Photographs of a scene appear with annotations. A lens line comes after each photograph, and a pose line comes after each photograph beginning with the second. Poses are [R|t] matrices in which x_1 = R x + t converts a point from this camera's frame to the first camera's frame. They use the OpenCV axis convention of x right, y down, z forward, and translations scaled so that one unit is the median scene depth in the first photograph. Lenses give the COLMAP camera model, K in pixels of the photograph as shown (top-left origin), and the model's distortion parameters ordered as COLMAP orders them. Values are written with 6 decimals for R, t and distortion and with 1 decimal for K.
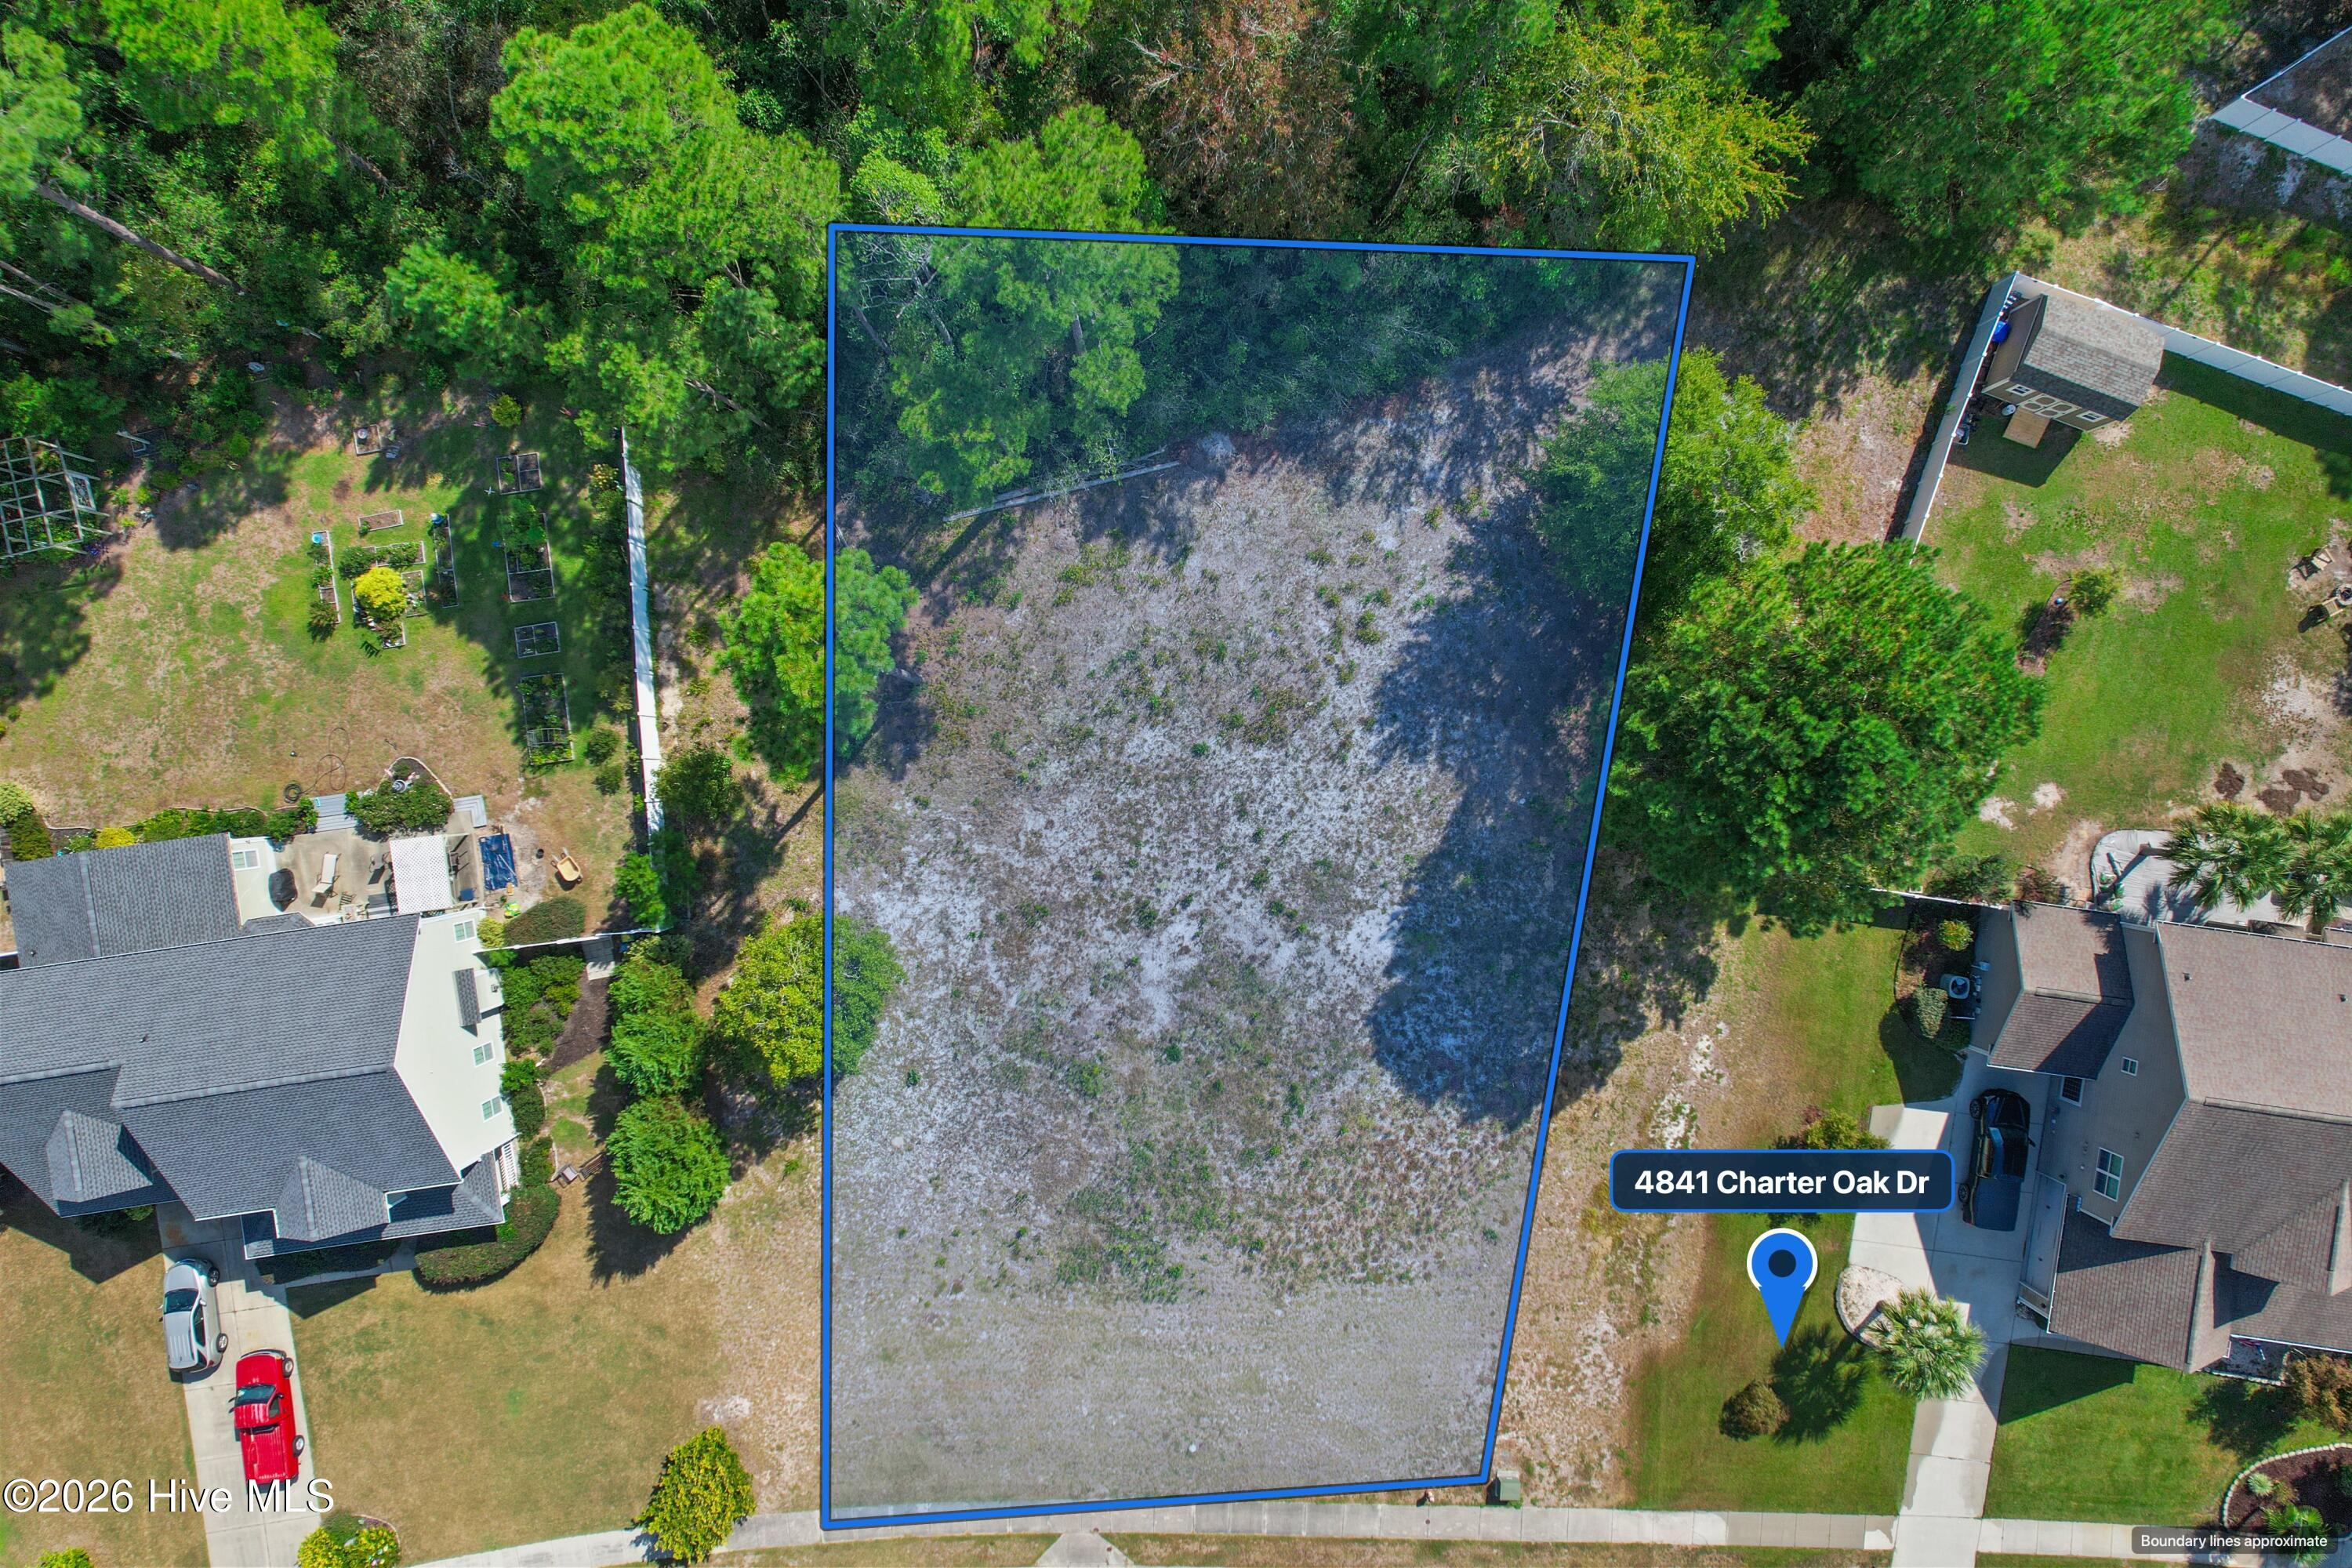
lens RADIAL K [[1494.4, 0, 1164.9], [0, 1494.4, 781.3], [0, 0, 1]] dist [-0.063839, 0.049568]
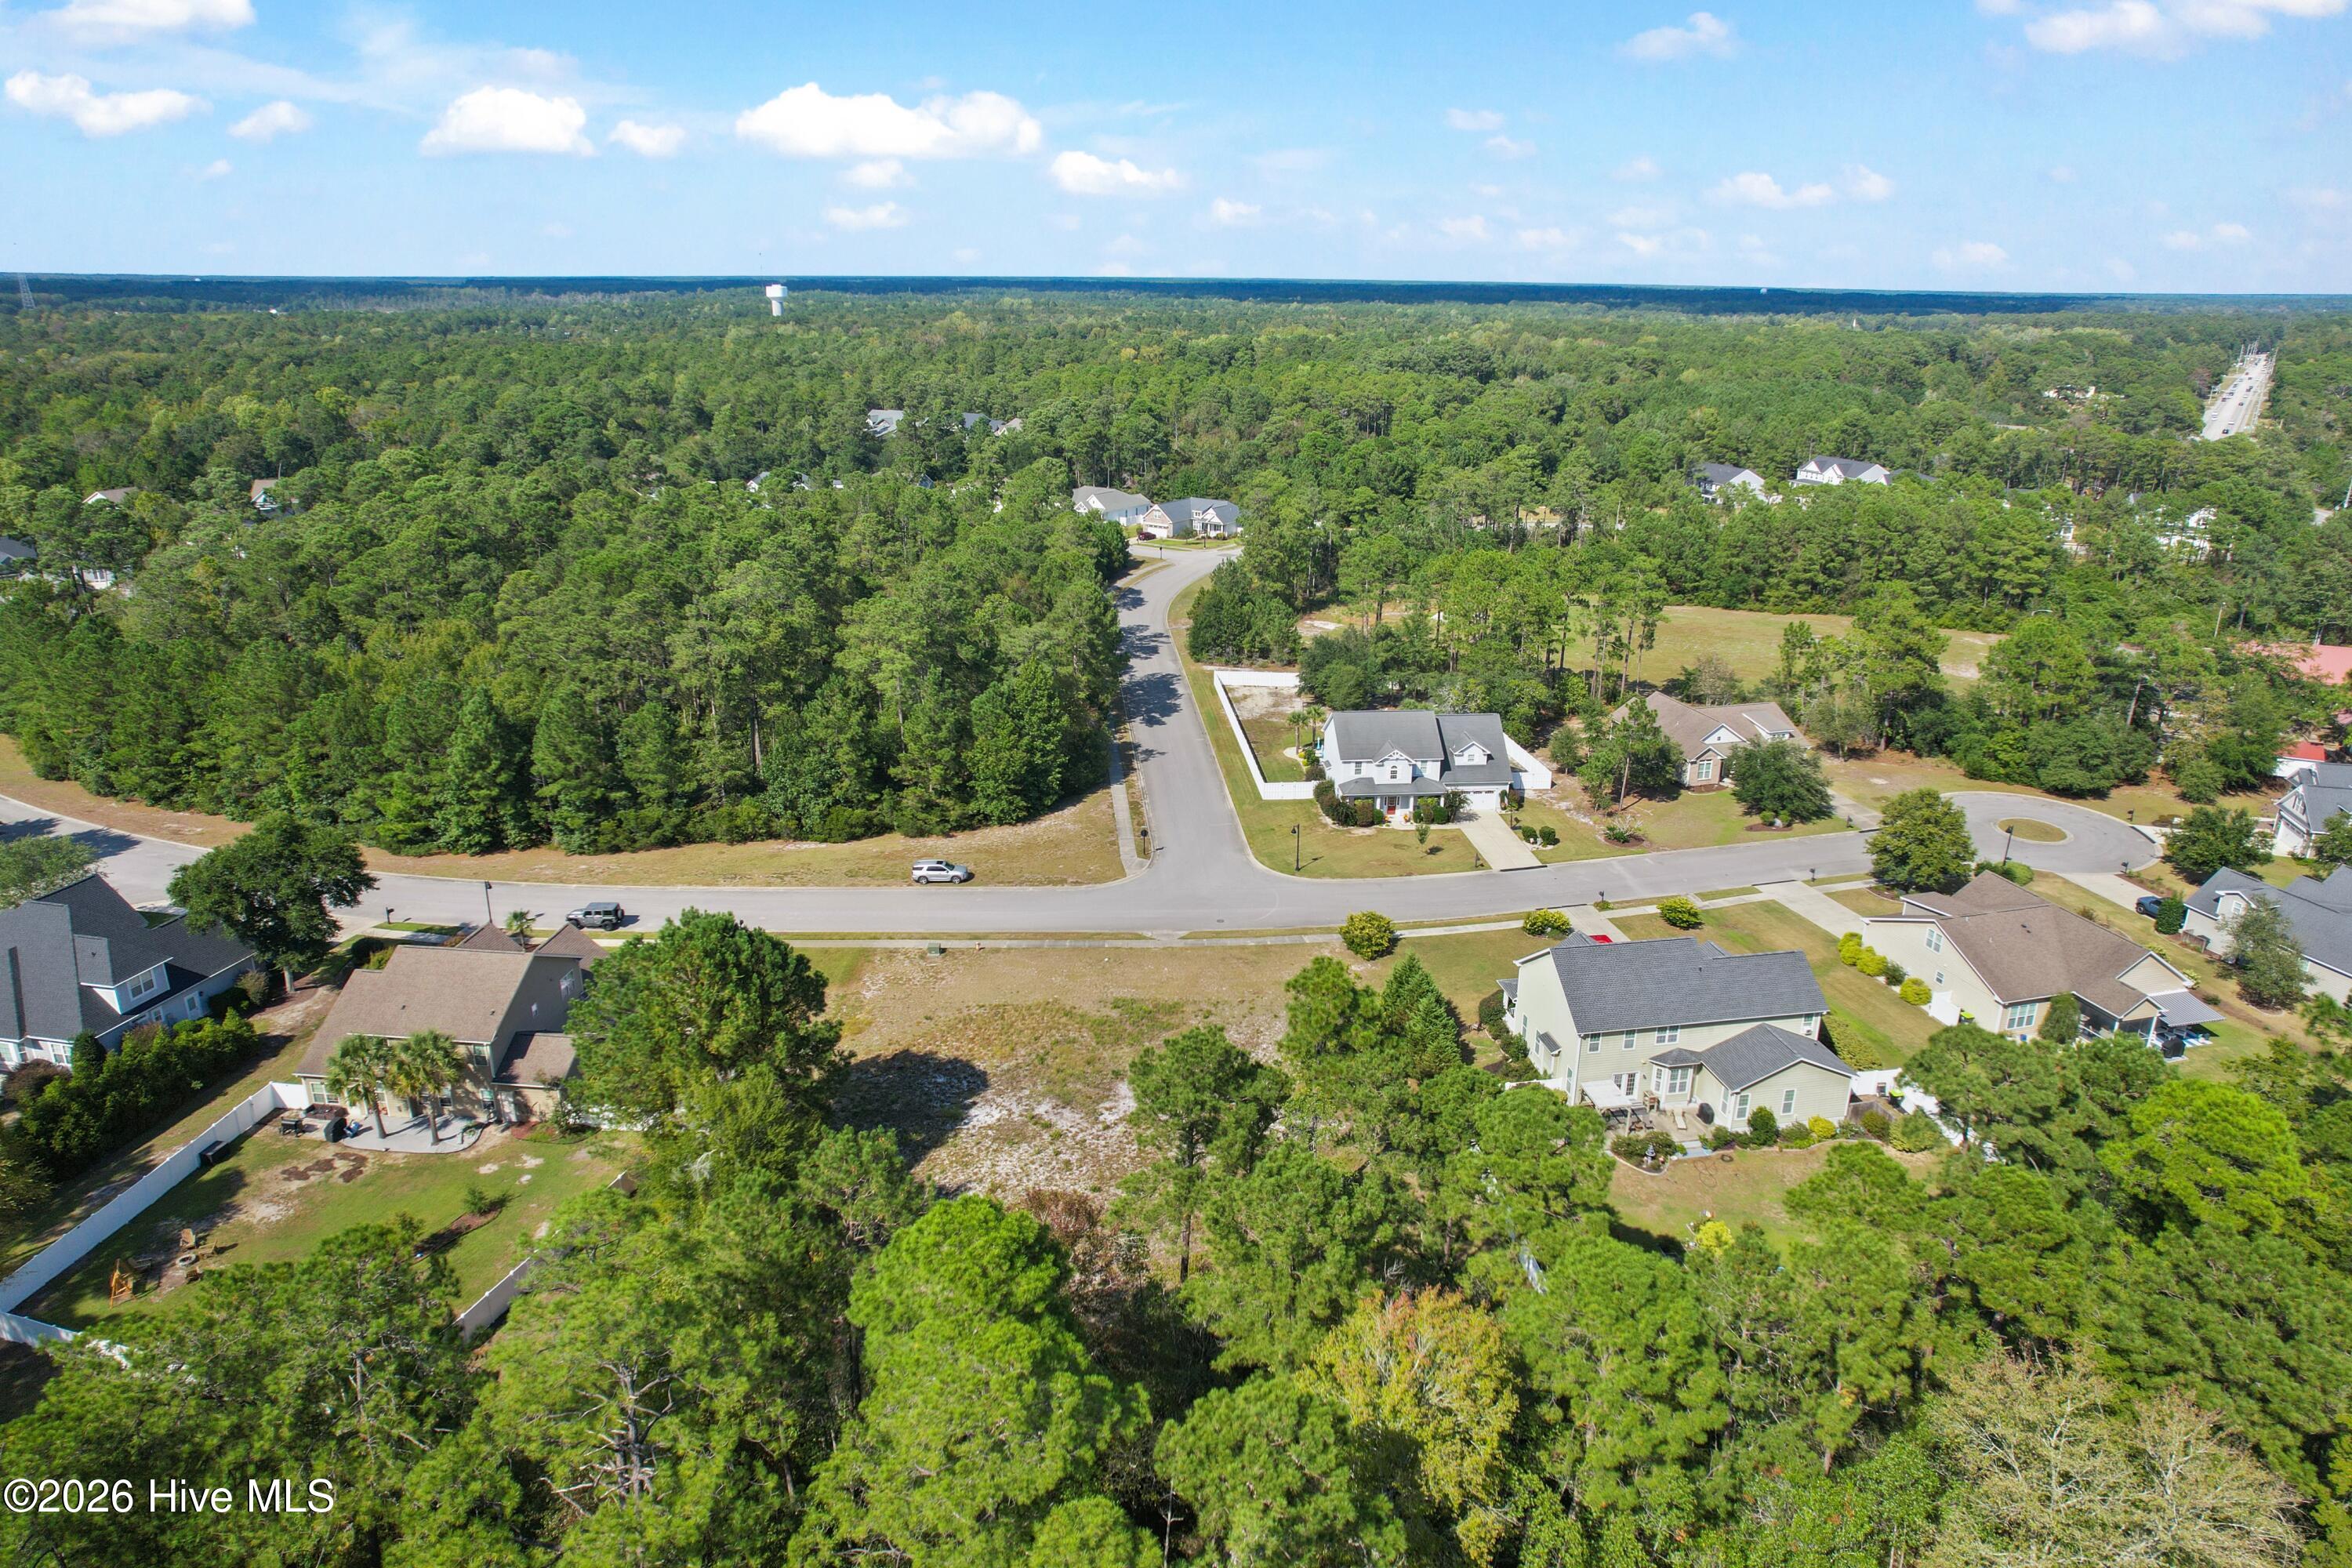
lens RADIAL K [[1494.4, 0, 1171.1], [0, 1494.4, 787.4], [0, 0, 1]] dist [-0.063839, 0.049568]
pose [[-0.999375, -0.007438, -0.034560, 0.003983], [-0.029908, -0.343312, 0.938745, -1.196600], [-0.018847, 0.939192, 0.342875, 0.170286]]
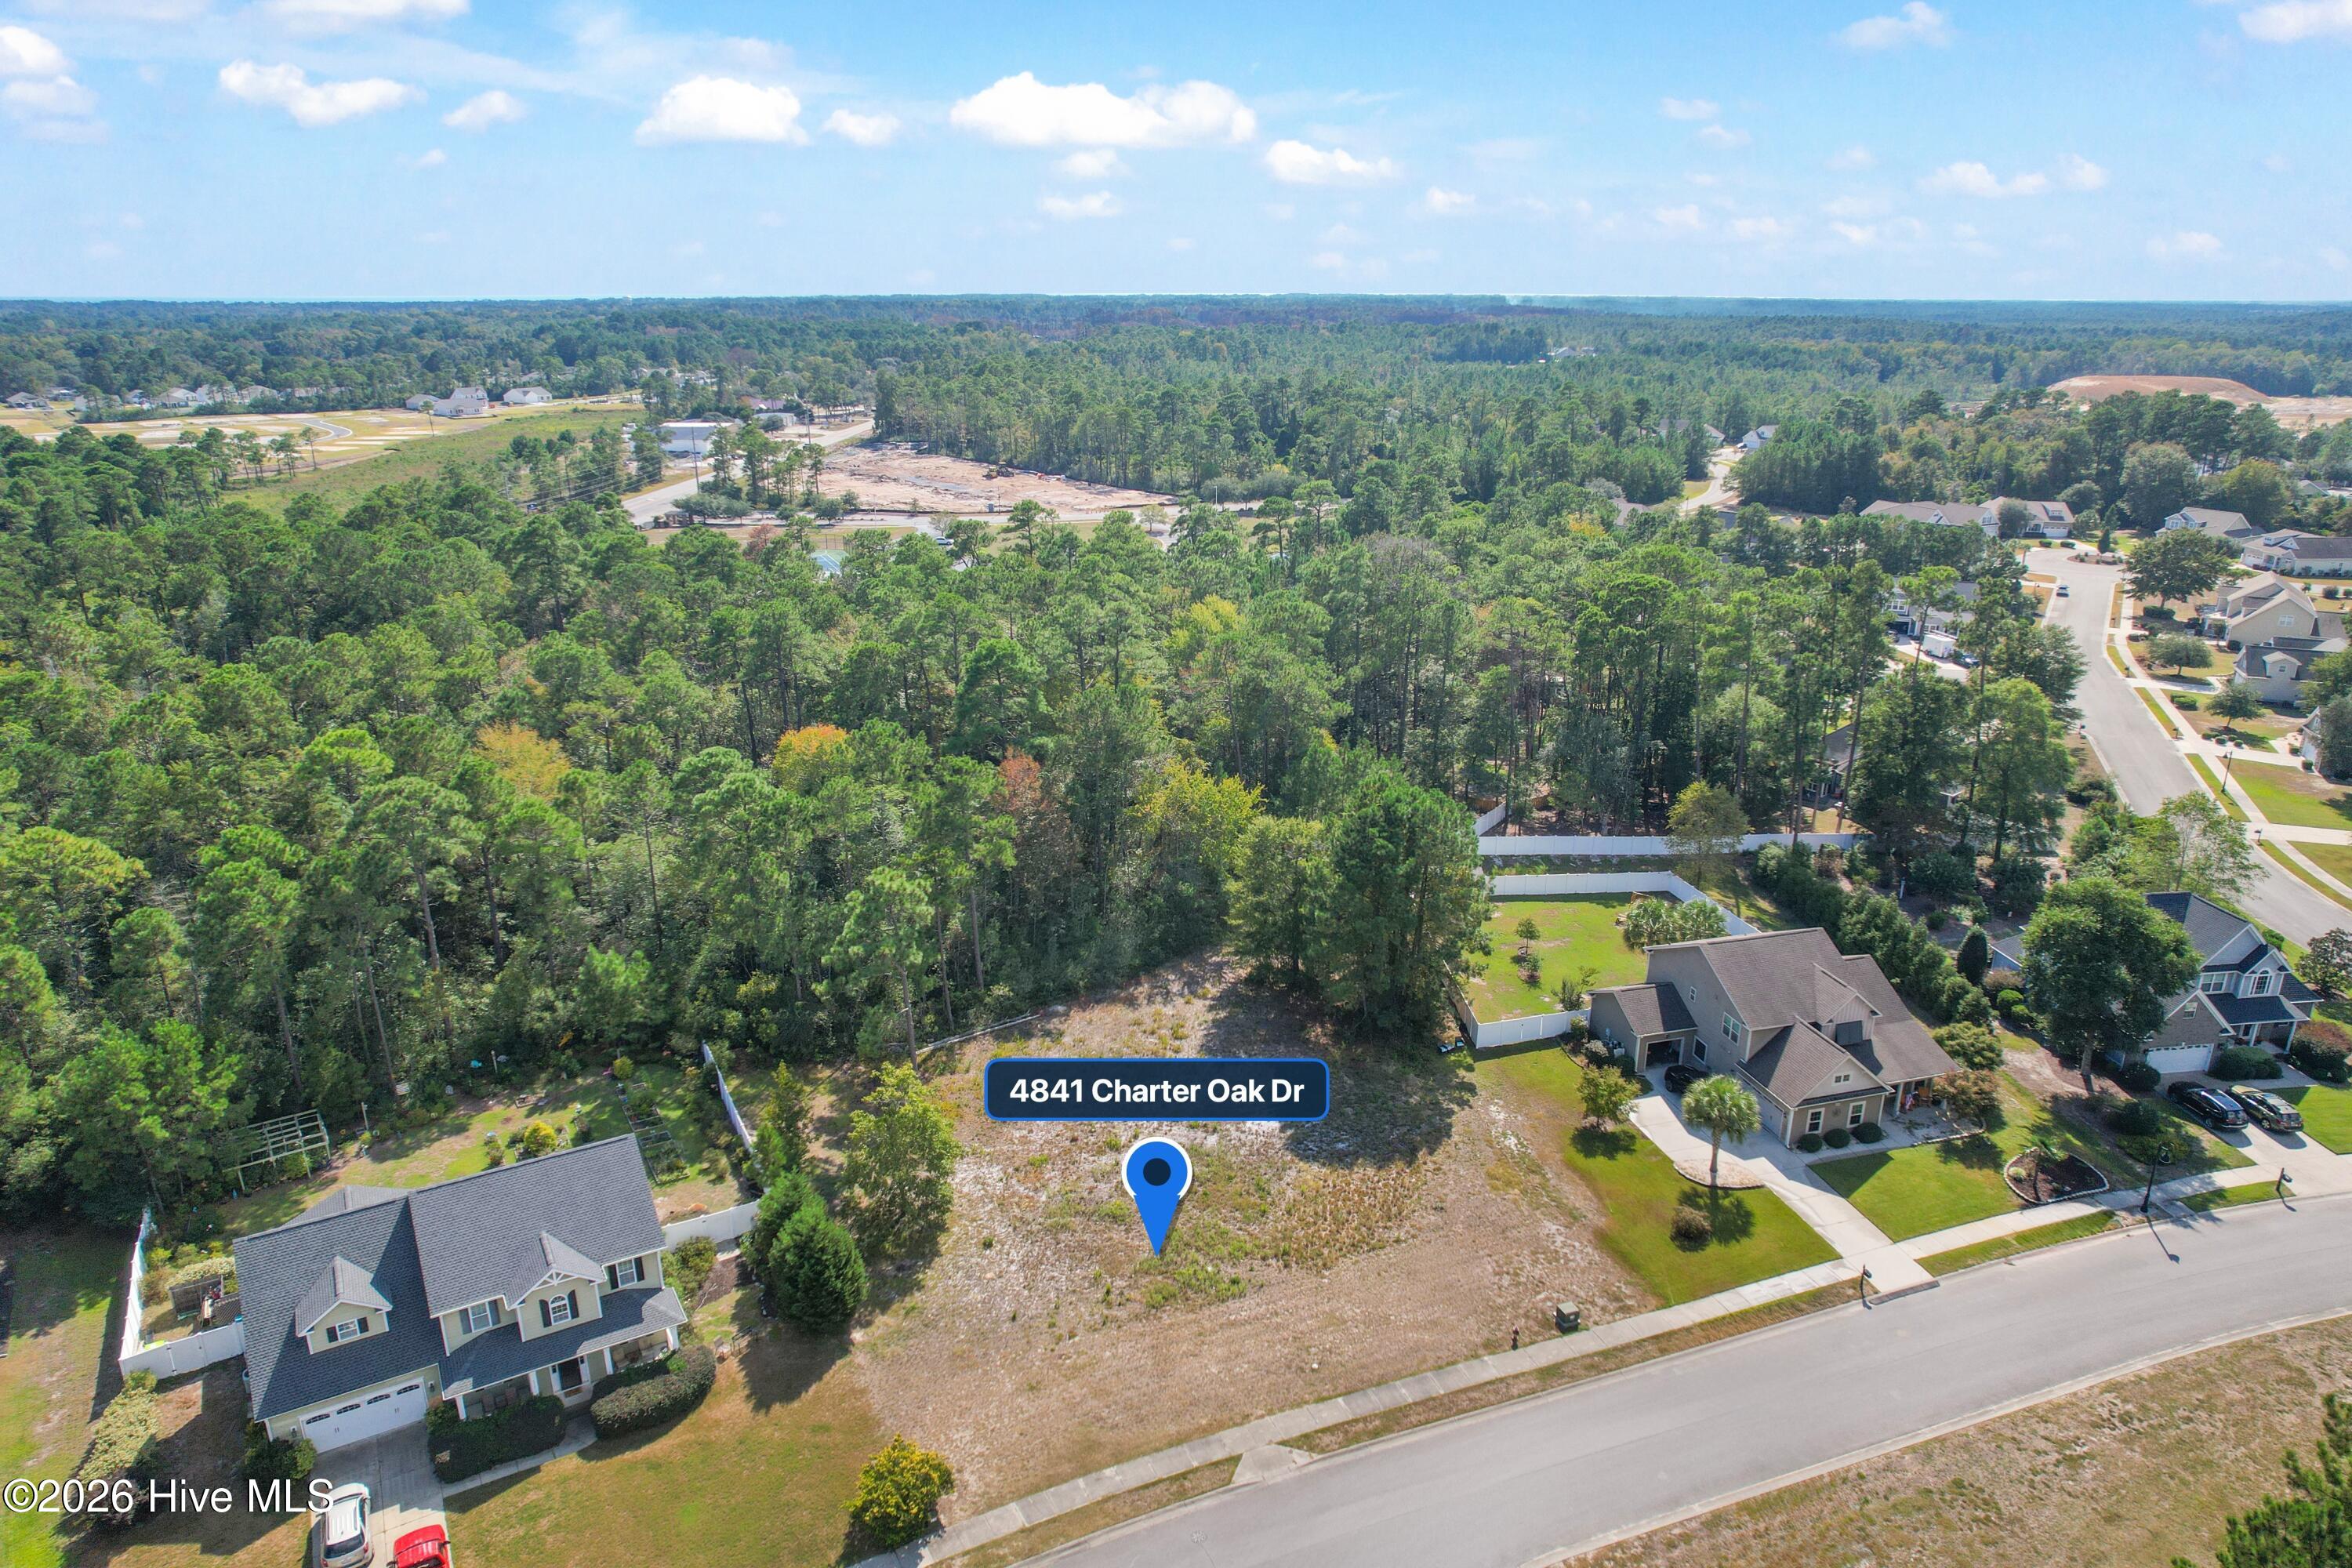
lens RADIAL K [[1494.4, 0, 1188.1], [0, 1494.4, 796.0], [0, 0, 1]] dist [-0.063839, 0.049568]
pose [[0.920412, -0.133337, 0.367508, -0.429572], [0.390741, 0.283058, -0.875899, 1.281884], [0.012764, 0.949789, 0.312630, 0.228468]]
